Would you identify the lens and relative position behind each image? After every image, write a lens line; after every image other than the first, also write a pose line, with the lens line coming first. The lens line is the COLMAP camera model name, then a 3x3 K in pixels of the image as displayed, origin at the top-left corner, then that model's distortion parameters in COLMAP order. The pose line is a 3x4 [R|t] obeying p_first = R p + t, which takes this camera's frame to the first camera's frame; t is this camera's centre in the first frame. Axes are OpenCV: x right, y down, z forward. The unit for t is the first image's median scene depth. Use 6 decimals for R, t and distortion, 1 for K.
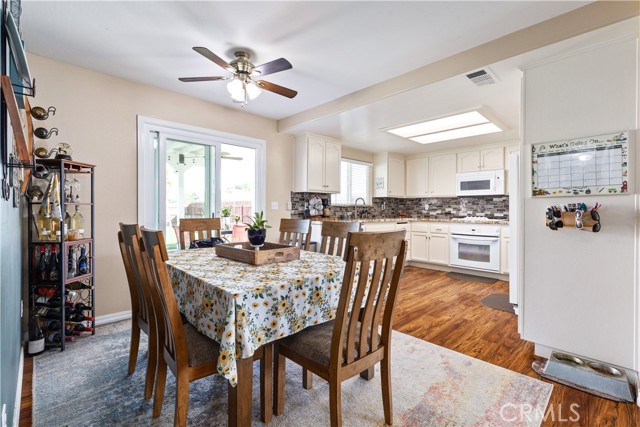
lens RADIAL K [[290.1, 0, 317.4], [0, 290.1, 210.9], [0, 0, 1]] dist [0.000507, 0.000036]
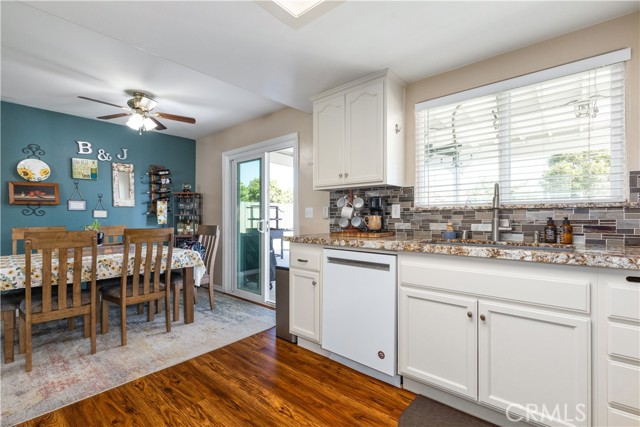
lens RADIAL K [[287.1, 0, 319.8], [0, 287.1, 216.8], [0, 0, 1]] dist [0.001576, 0.000270]
pose [[0.098015, -0.004898, -0.995173, 0.469308], [-0.002327, 0.999984, -0.005151, -0.002654], [0.995182, 0.002820, 0.098002, 0.744782]]
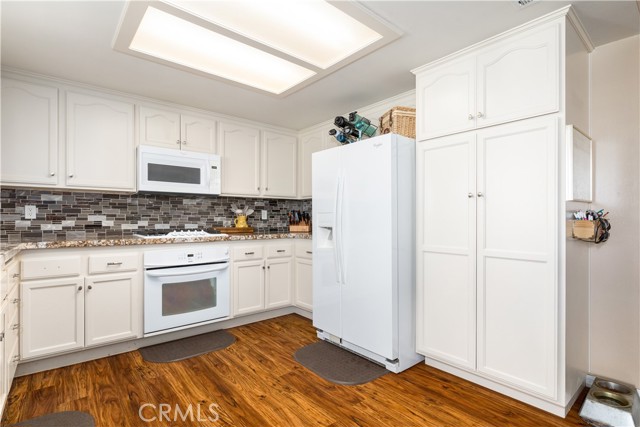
lens RADIAL K [[313.4, 0, 318.5], [0, 313.4, 217.5], [0, 0, 1]] dist [0.000294, -0.000045]
pose [[0.068721, 0.001333, 0.997635, -0.031934], [0.005531, 0.999983, -0.001717, -0.002945], [-0.997621, 0.005636, 0.068712, 0.649327]]
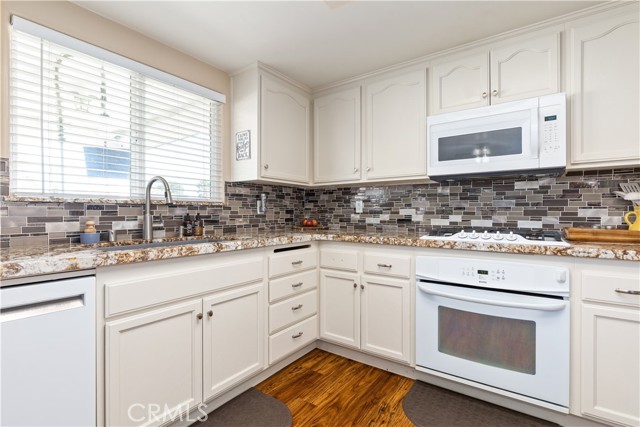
lens RADIAL K [[304.8, 0, 320.0], [0, 304.8, 213.5], [0, 0, 1]] dist [-0.001170, -0.000301]
pose [[0.982127, -0.005790, 0.188131, 0.259026], [0.006368, 0.999977, -0.002465, -0.001998], [-0.188112, 0.003619, 0.982141, 0.622392]]
